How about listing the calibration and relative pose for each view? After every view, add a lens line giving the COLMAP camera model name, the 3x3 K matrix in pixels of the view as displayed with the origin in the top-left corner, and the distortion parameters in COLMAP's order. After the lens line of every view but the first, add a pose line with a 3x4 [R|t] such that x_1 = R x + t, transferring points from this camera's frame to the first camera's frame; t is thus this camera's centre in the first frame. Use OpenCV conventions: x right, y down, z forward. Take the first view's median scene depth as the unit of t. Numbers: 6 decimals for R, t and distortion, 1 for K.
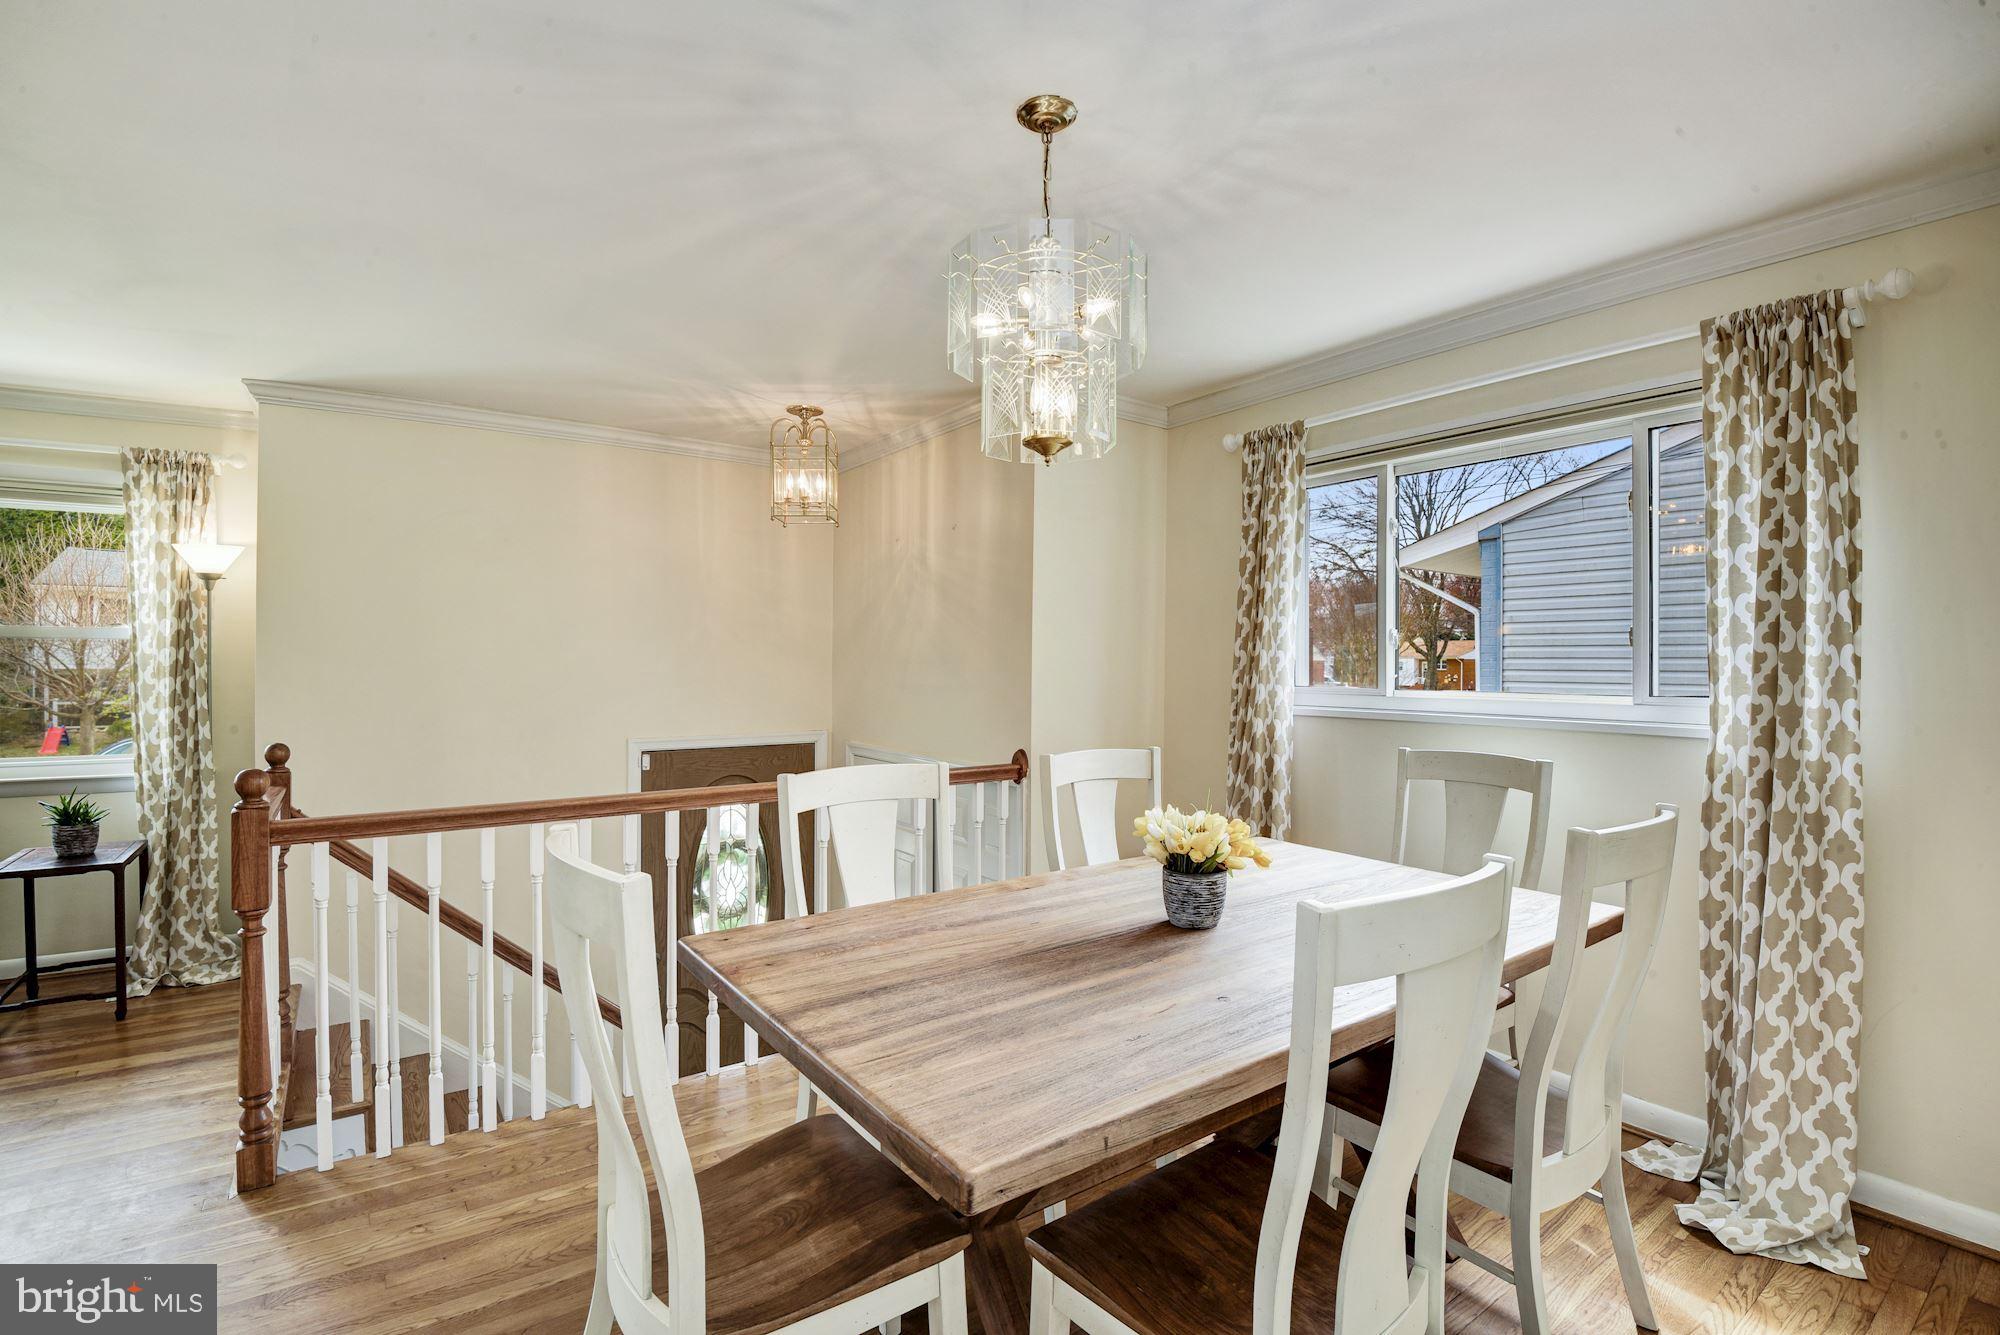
lens RADIAL K [[926.1, 0, 1015.3], [0, 926.1, 658.5], [0, 0, 1]] dist [-0.011564, -0.002272]
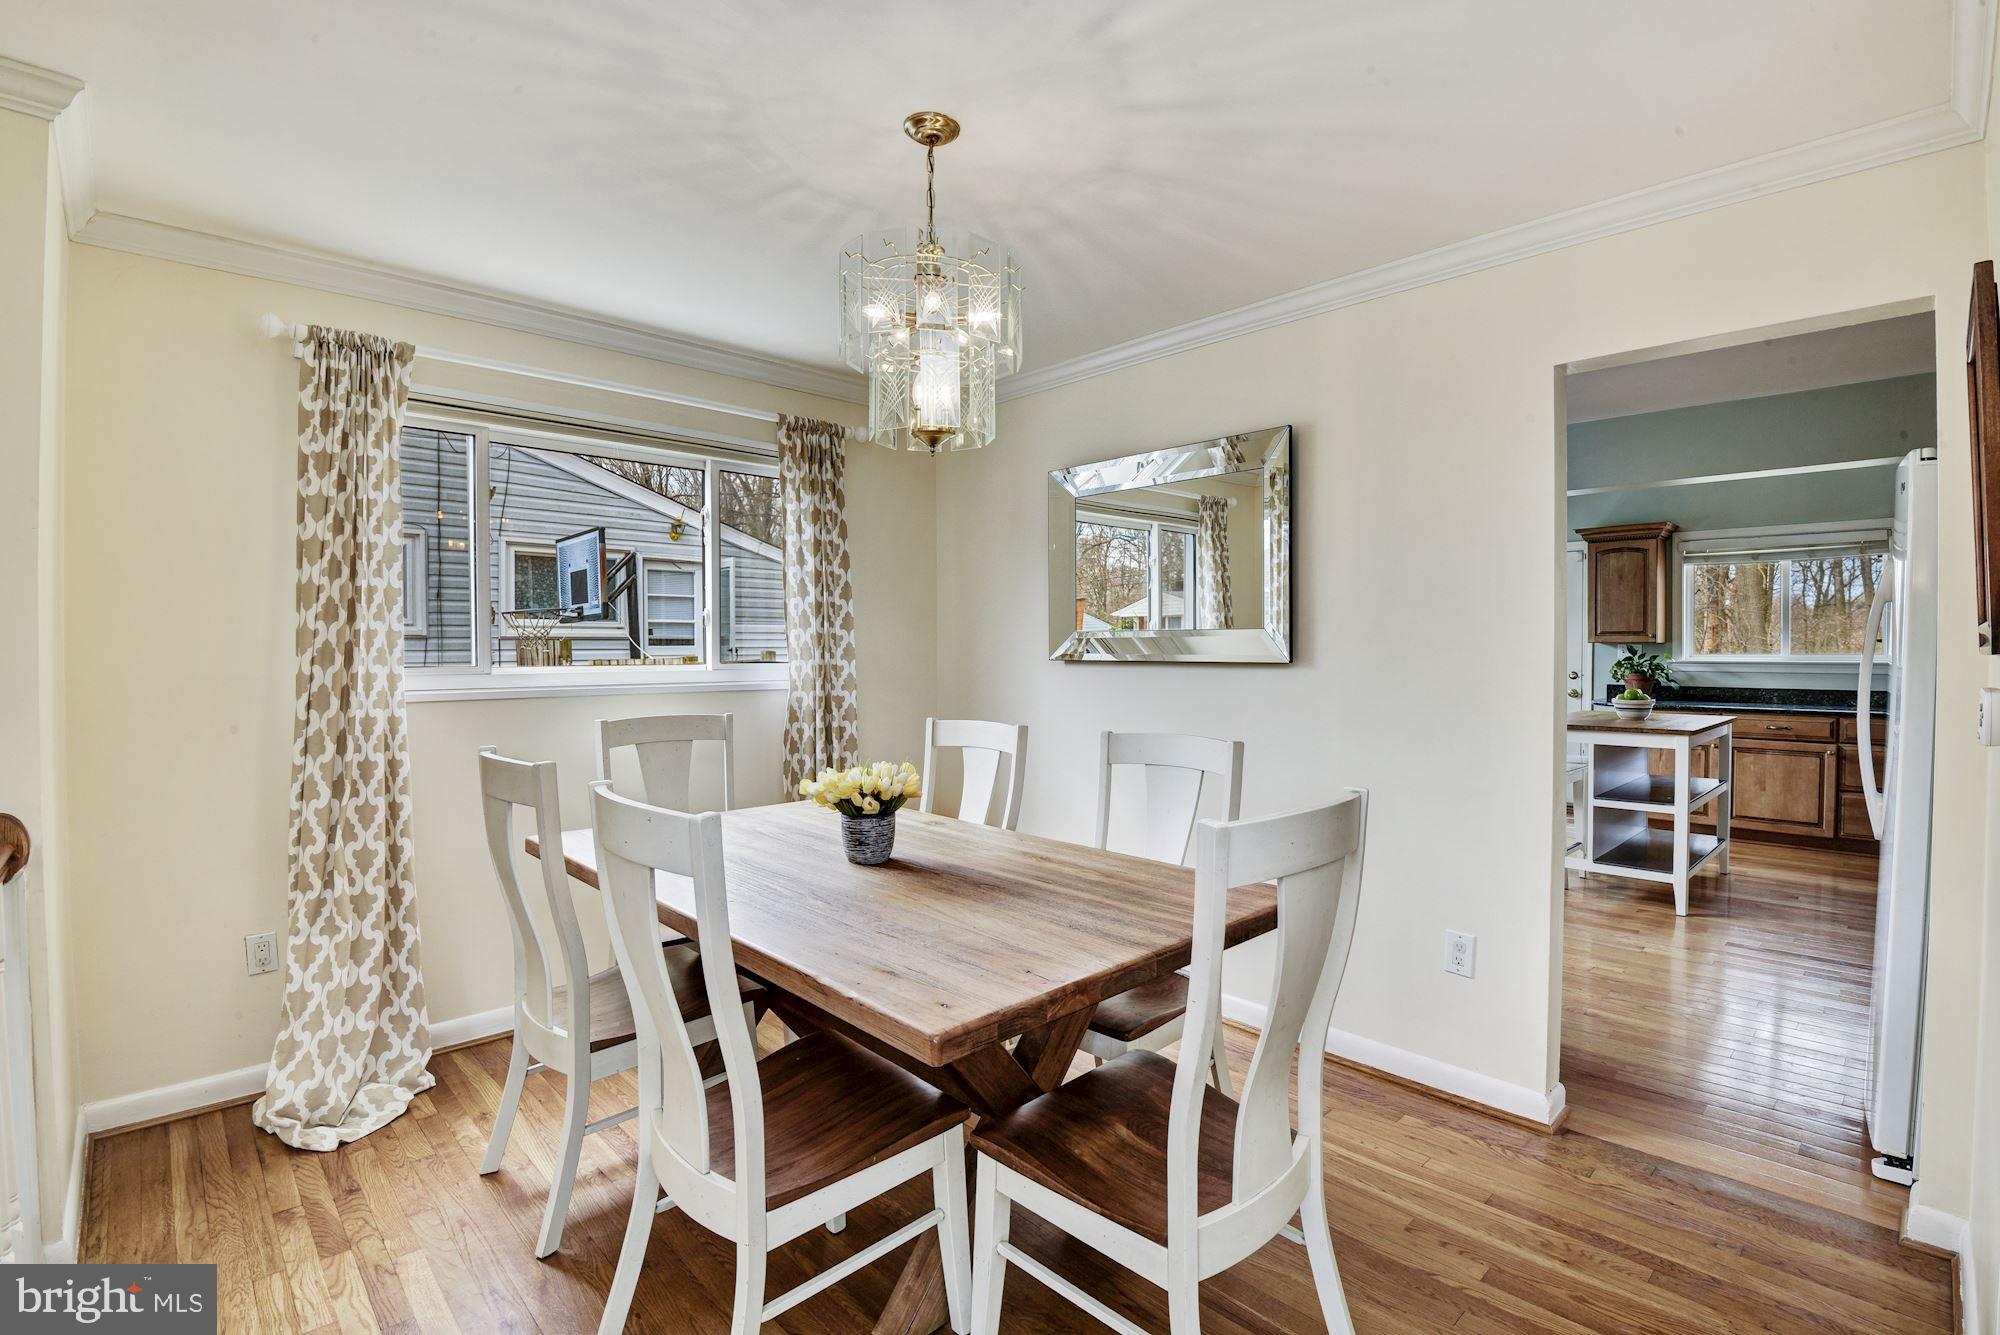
lens RADIAL K [[926.1, 0, 1021.4], [0, 926.1, 665.6], [0, 0, 1]] dist [-0.011564, -0.002272]
pose [[-0.138776, -0.024782, 0.990014, -0.581054], [-0.004331, 0.999692, 0.024417, 0.006336], [-0.990314, -0.000900, -0.138840, 0.571561]]
